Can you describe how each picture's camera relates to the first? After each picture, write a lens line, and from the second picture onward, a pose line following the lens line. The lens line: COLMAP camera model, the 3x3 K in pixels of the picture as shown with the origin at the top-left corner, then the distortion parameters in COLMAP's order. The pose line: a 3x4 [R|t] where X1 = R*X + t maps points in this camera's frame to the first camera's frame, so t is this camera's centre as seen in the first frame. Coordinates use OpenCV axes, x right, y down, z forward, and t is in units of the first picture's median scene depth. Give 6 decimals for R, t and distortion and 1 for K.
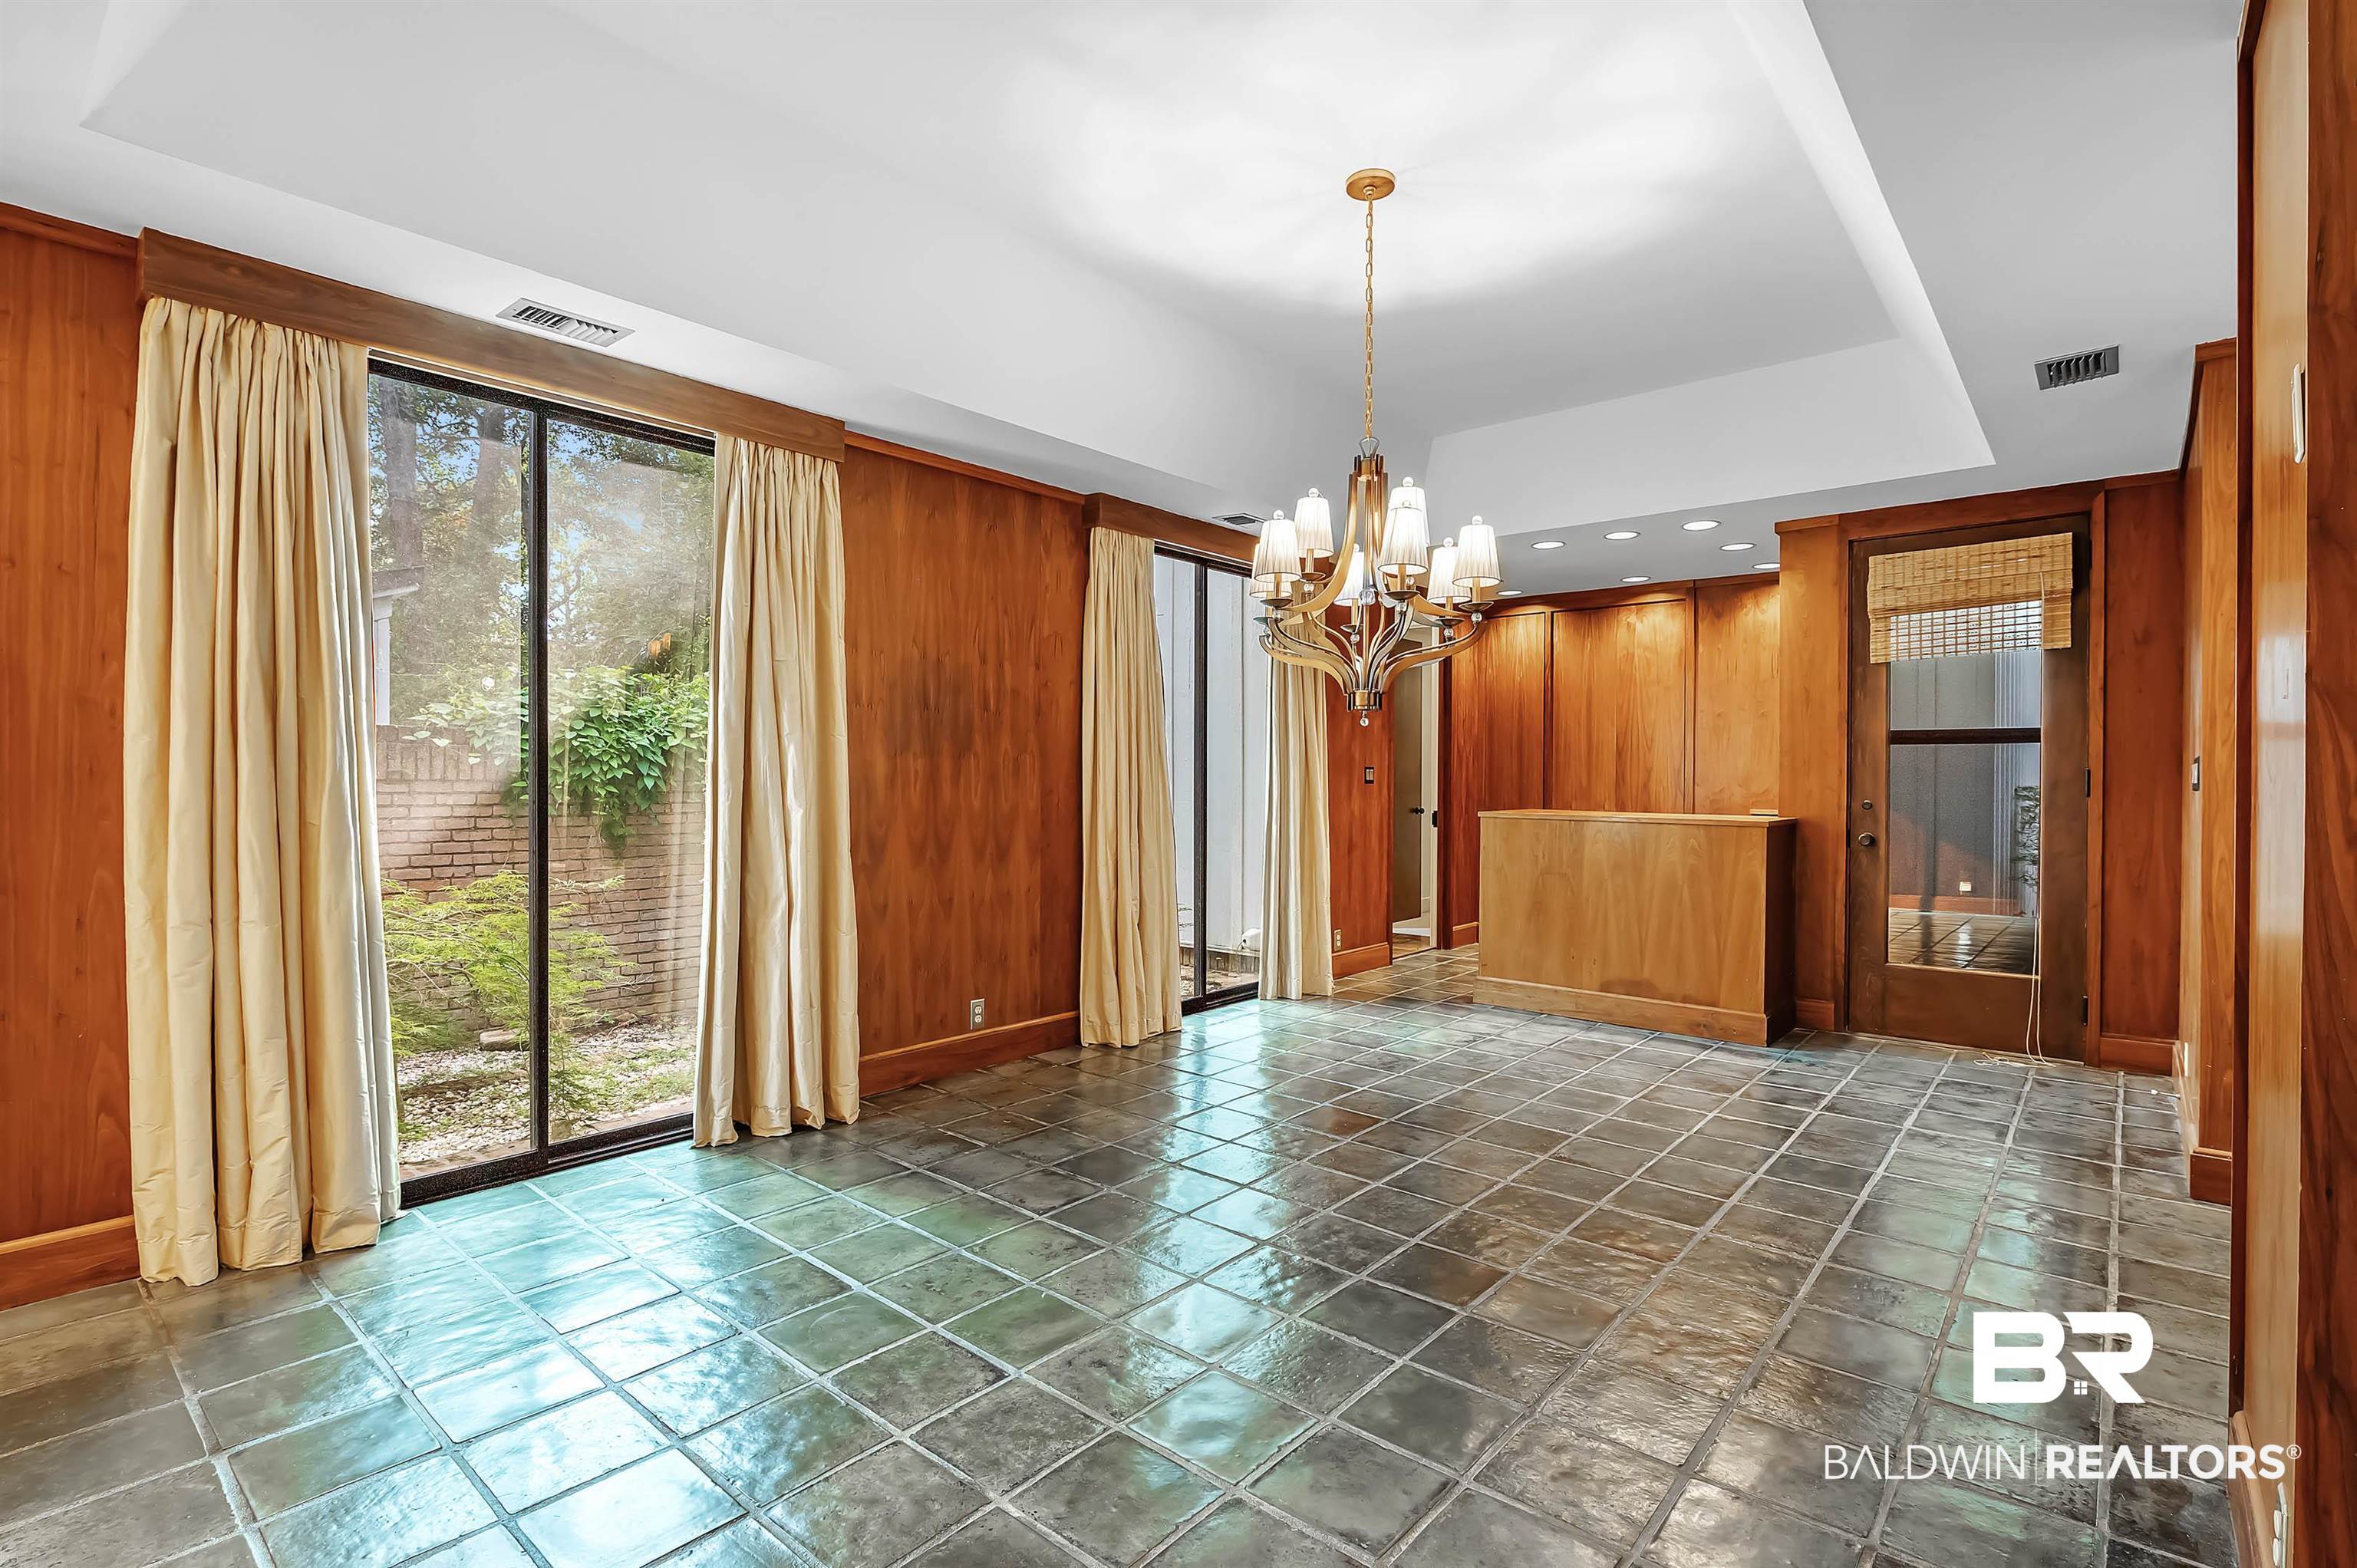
lens RADIAL K [[1129.3, 0, 1187.8], [0, 1129.3, 776.9], [0, 0, 1]] dist [-0.006391, -0.001220]
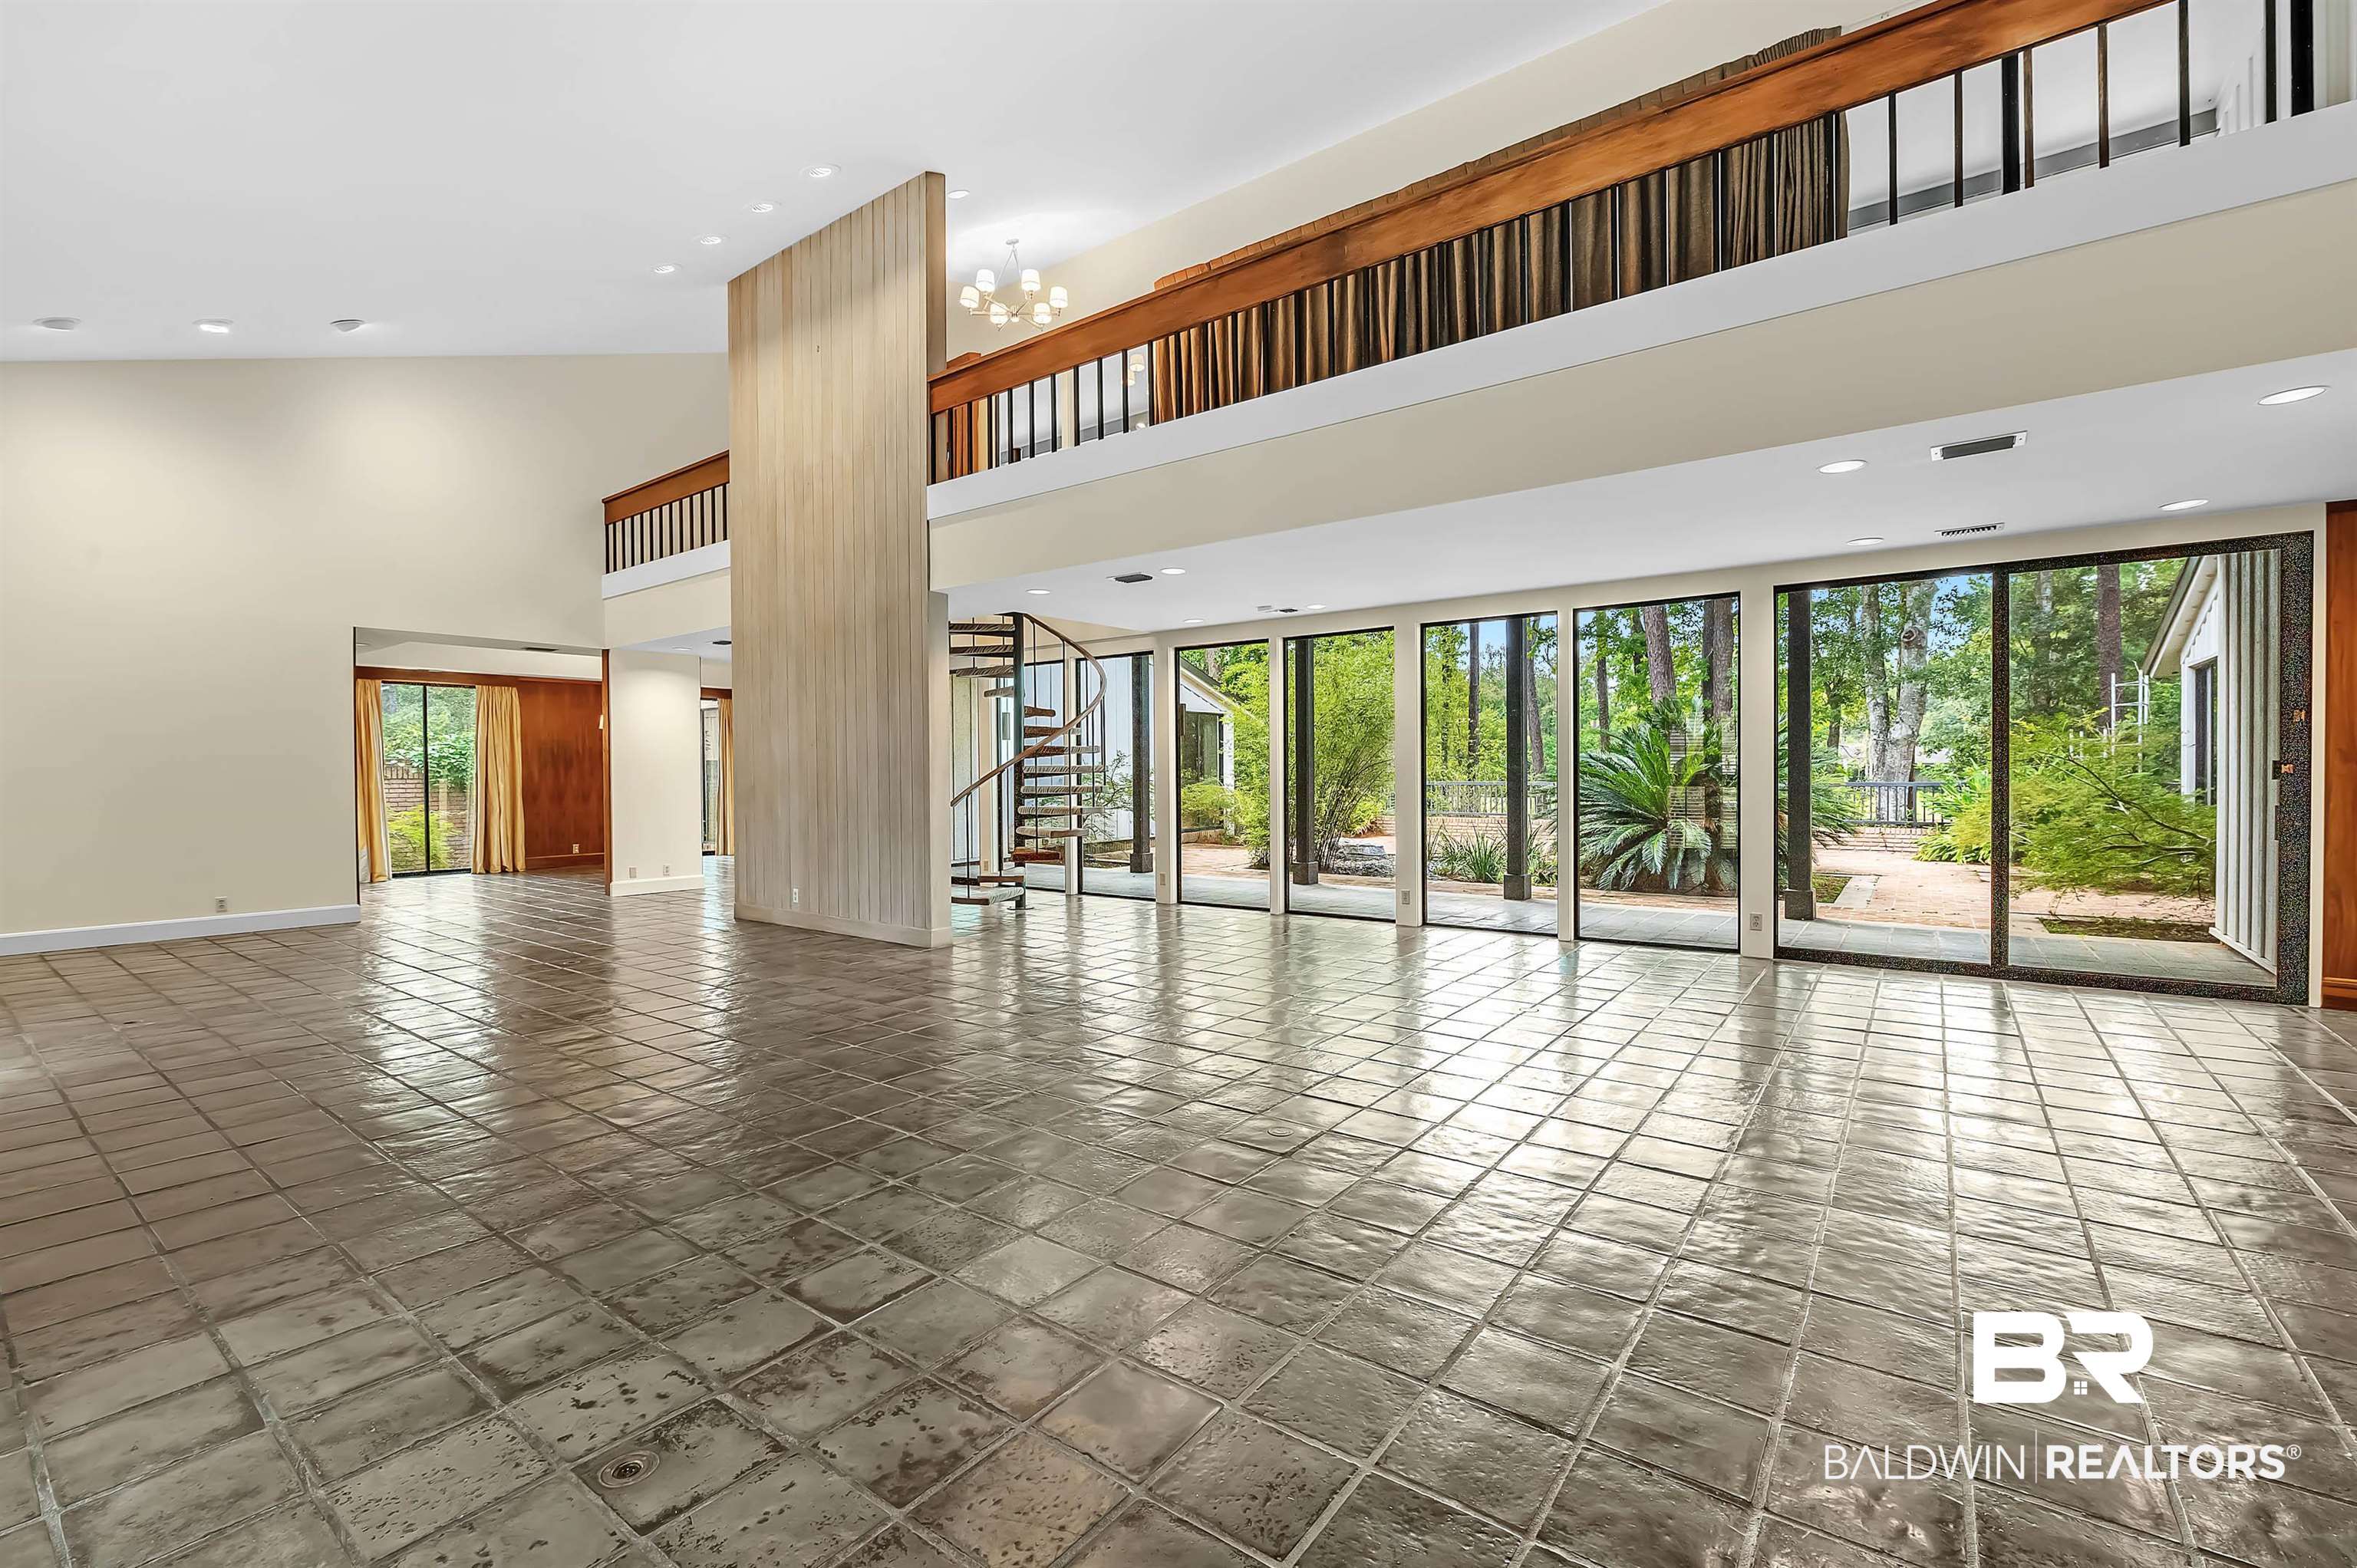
lens RADIAL K [[992.7, 0, 1177.8], [0, 992.7, 781.5], [0, 0, 1]] dist [-0.004237, -0.000232]
pose [[0.996990, -0.011266, 0.076703, 1.393361], [0.010651, 0.999908, 0.008430, 0.011960], [-0.076791, -0.007588, 0.997018, -2.082798]]
